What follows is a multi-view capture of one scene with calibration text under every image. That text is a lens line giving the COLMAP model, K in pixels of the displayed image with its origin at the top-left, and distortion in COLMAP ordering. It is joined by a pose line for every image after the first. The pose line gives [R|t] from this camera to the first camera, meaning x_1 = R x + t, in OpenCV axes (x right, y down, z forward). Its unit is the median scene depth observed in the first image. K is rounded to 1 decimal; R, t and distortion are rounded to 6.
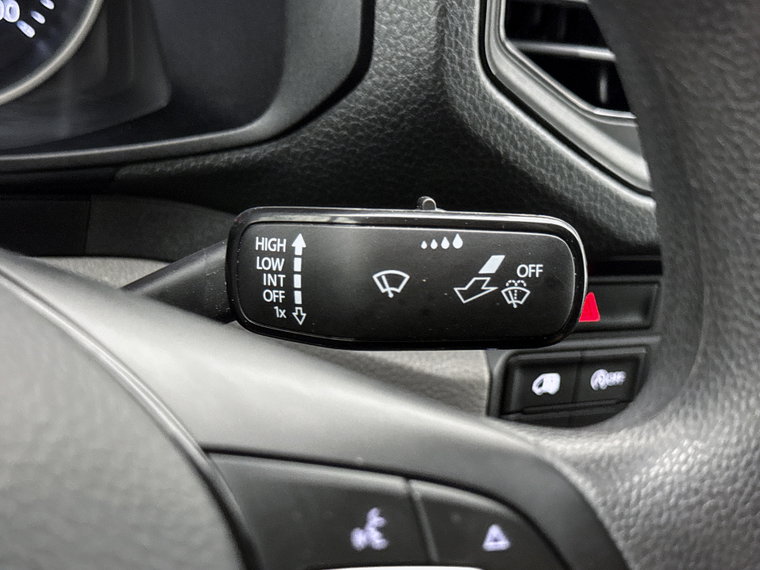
lens RADIAL K [[1114.1, 0, 380.0], [0, 1114.1, 285.0], [0, 0, 1]] dist [0.029779, 0.023109]
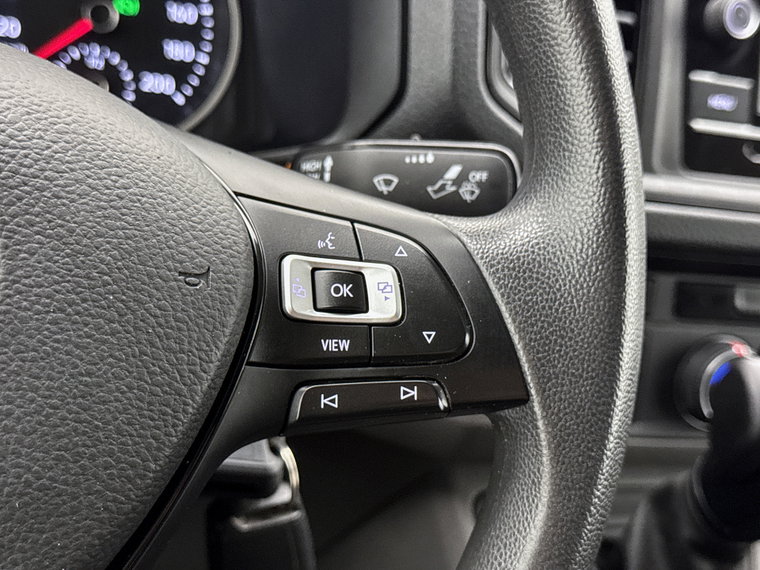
lens RADIAL K [[1114.1, 0, 380.0], [0, 1114.1, 285.0], [0, 0, 1]] dist [0.029779, 0.023109]
pose [[0.989487, -0.006066, -0.144495, 0.220611], [-0.019295, 0.984650, -0.173469, 0.397100], [0.143330, 0.174434, 0.974181, -0.464553]]
